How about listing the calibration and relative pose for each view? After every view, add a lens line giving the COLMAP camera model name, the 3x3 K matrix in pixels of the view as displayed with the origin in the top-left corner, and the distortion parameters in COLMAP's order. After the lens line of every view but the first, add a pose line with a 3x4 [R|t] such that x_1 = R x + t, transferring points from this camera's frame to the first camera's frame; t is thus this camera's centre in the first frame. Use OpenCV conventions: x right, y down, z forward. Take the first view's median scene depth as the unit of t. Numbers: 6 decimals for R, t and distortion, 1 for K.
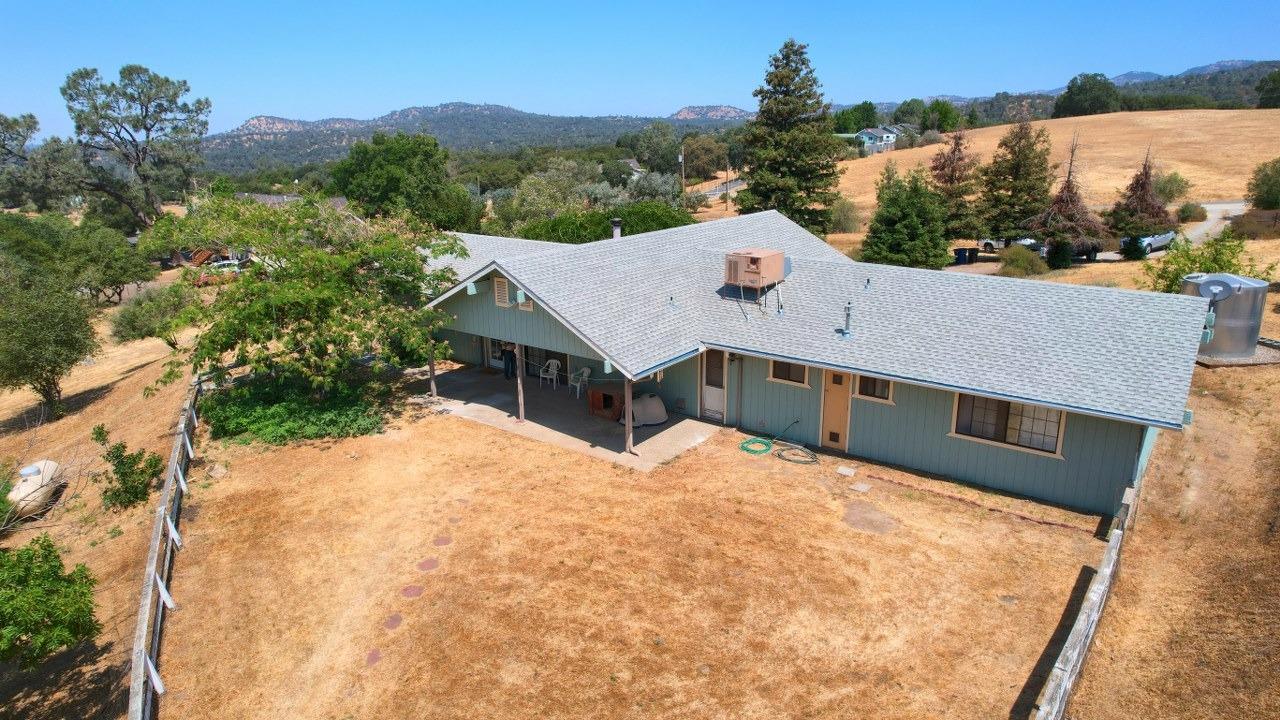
lens RADIAL K [[818.8, 0, 643.7], [0, 818.8, 361.7], [0, 0, 1]] dist [-0.072052, 0.063523]
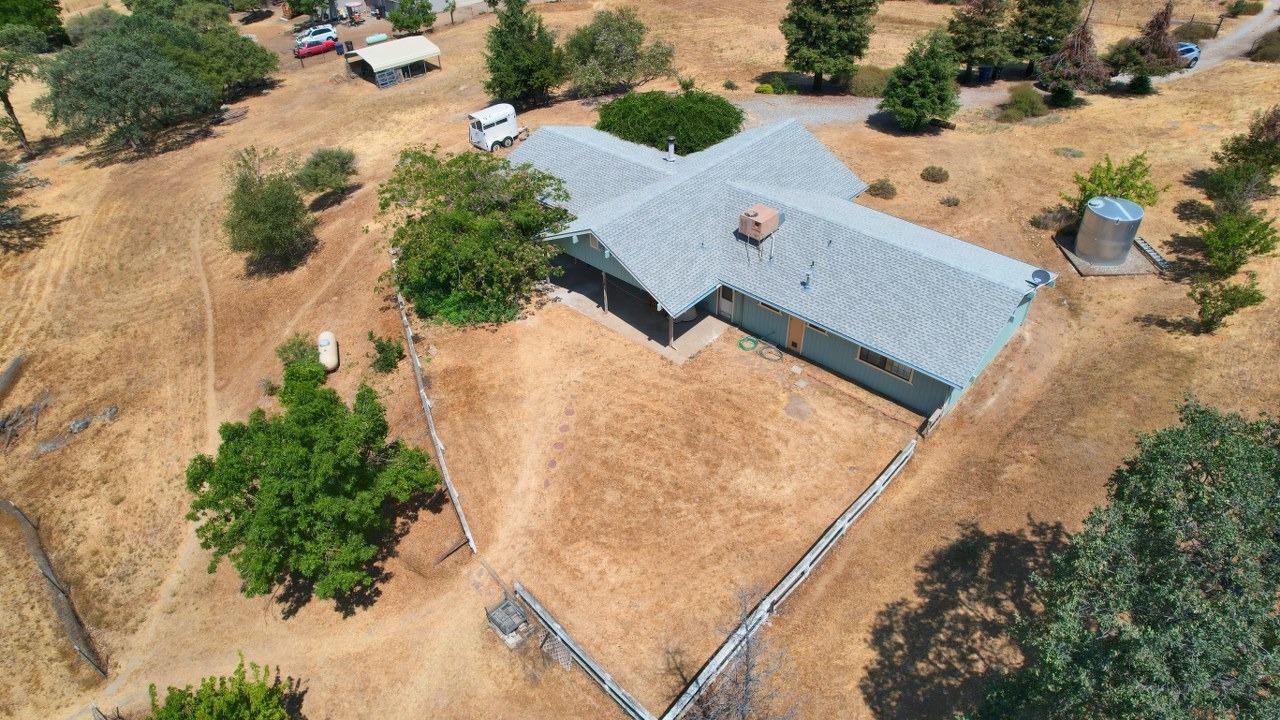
lens RADIAL K [[818.8, 0, 637.3], [0, 818.8, 363.6], [0, 0, 1]] dist [-0.072052, 0.063523]
pose [[0.996451, 0.045139, -0.071048, 0.039476], [-0.014104, 0.921658, 0.387747, -0.590283], [0.082984, -0.385369, 0.919024, -0.660129]]
